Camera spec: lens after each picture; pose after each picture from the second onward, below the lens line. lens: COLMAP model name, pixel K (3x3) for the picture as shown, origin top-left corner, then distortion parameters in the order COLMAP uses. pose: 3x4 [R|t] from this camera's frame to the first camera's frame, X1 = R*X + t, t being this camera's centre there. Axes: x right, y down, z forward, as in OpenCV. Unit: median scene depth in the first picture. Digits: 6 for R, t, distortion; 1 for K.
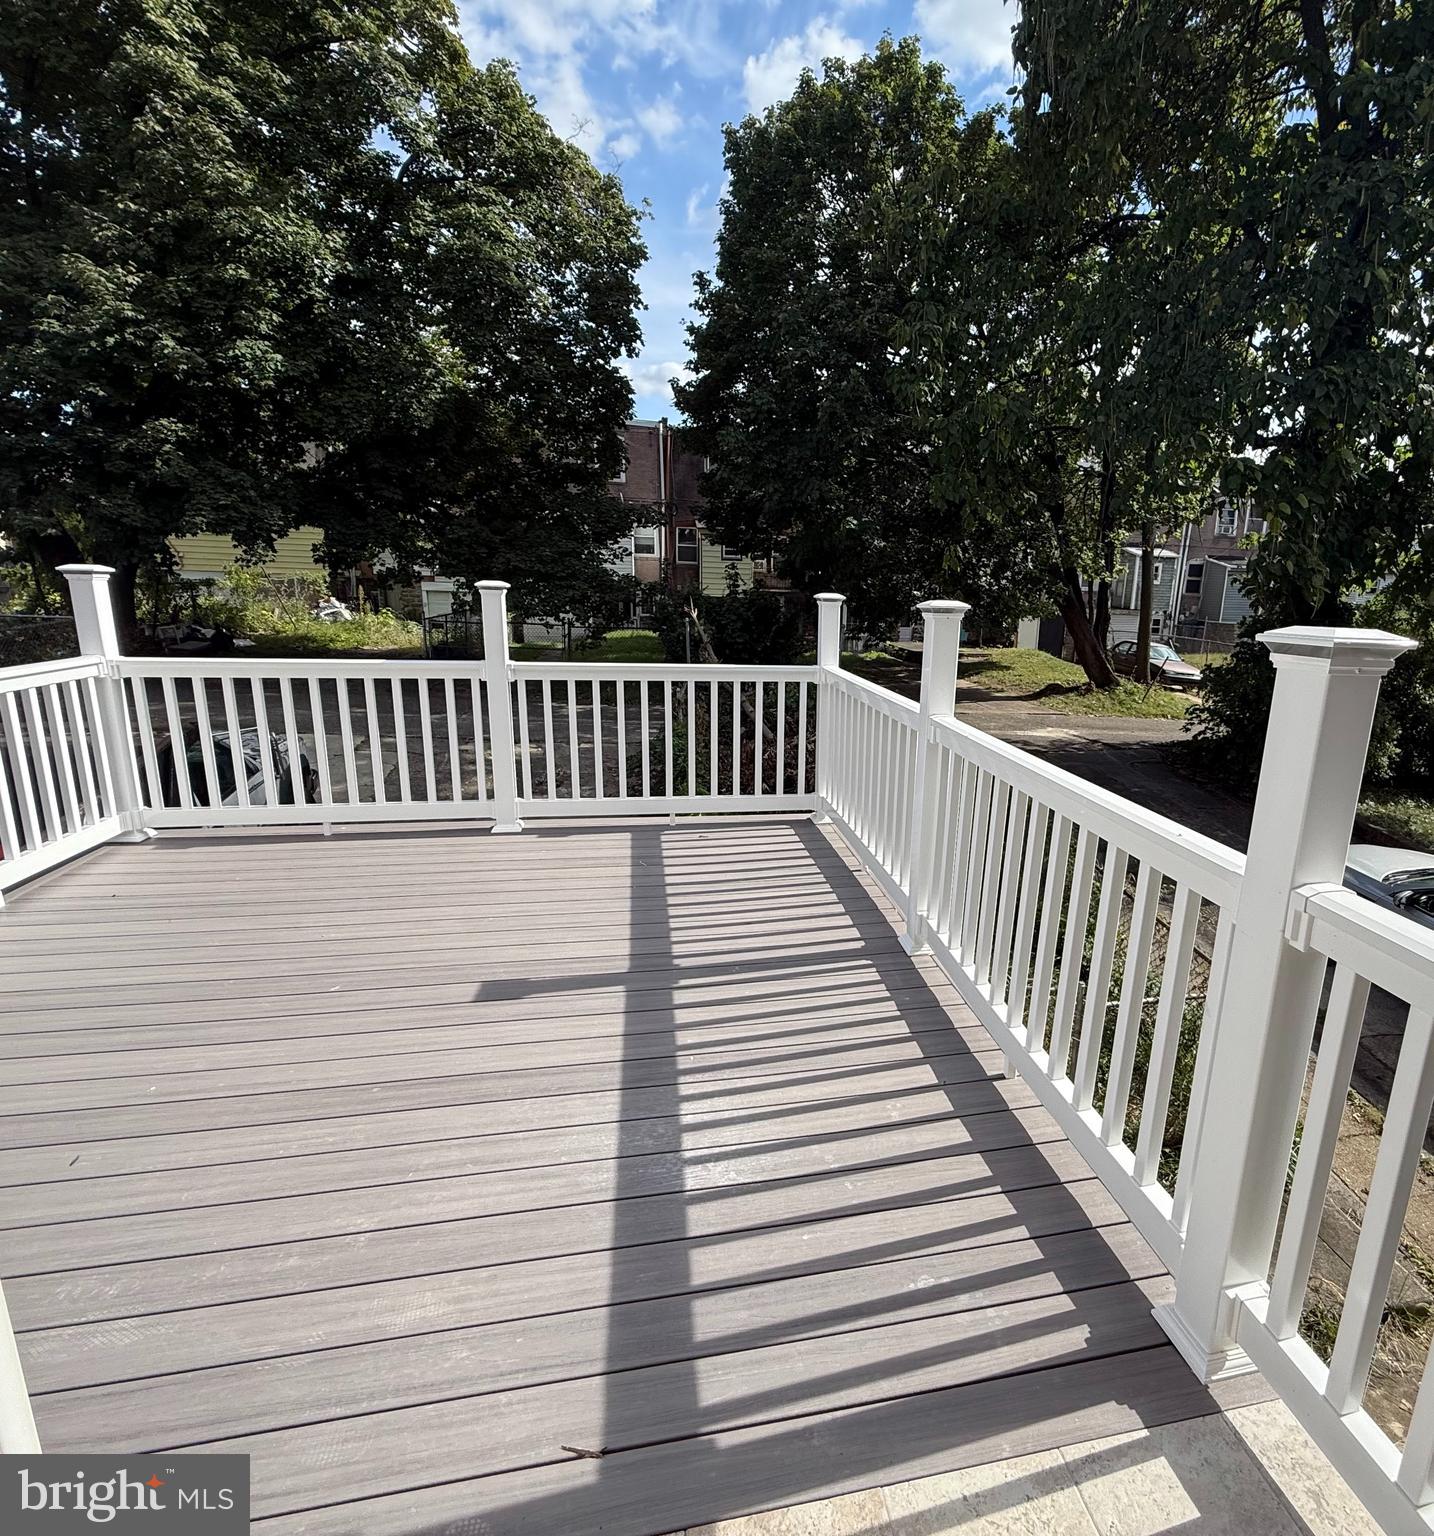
lens RADIAL K [[734.7, 0, 688.8], [0, 734.7, 909.2], [0, 0, 1]] dist [-0.002138, -0.000222]
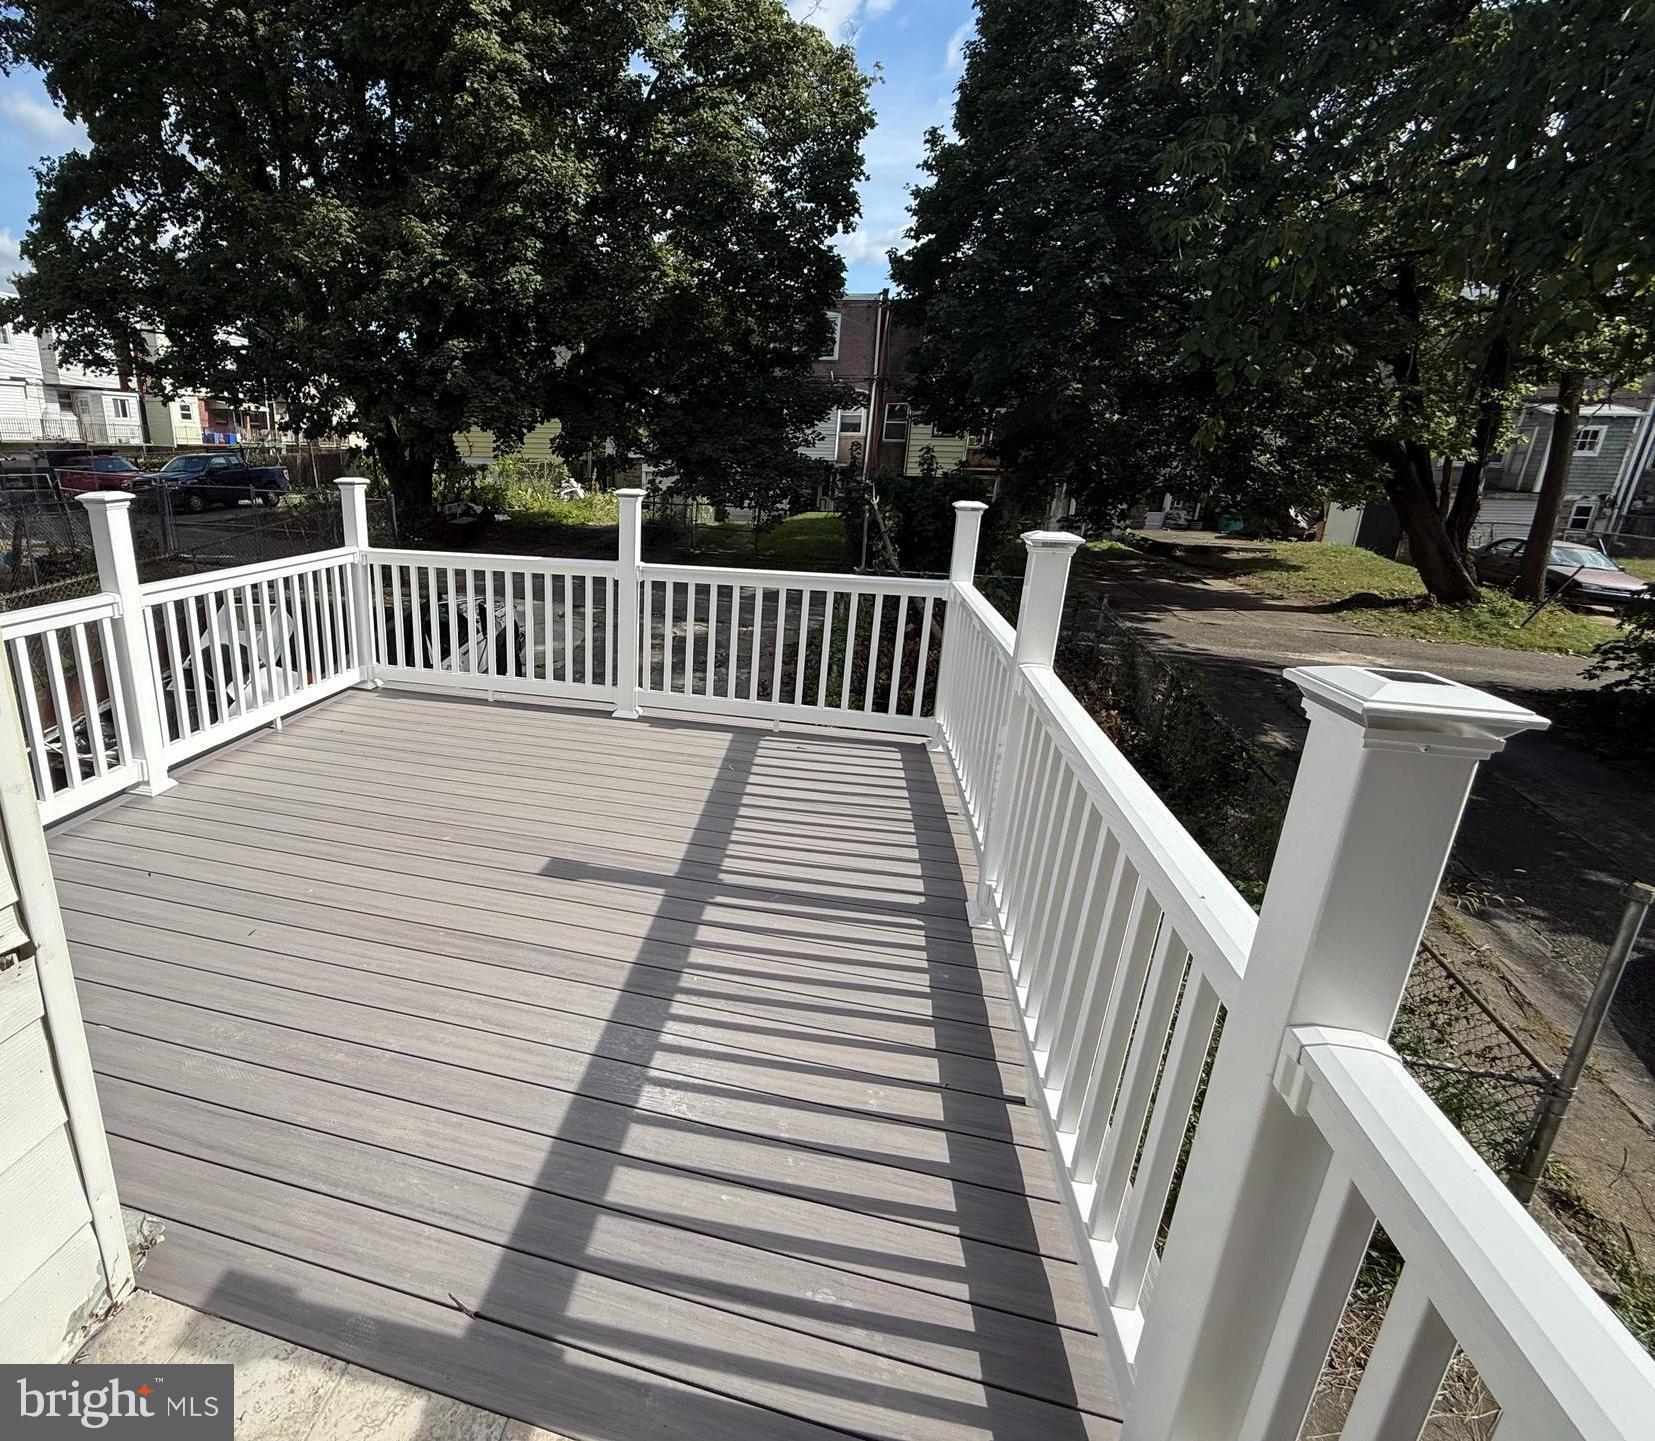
lens RADIAL K [[756.8, 0, 825.9], [0, 756.8, 715.7], [0, 0, 1]] dist [-0.001758, -0.000254]
pose [[0.902432, 0.153001, -0.402749, 0.446112], [-0.141285, 0.988219, 0.058842, -0.204469], [0.407007, 0.003801, 0.913417, 0.094689]]
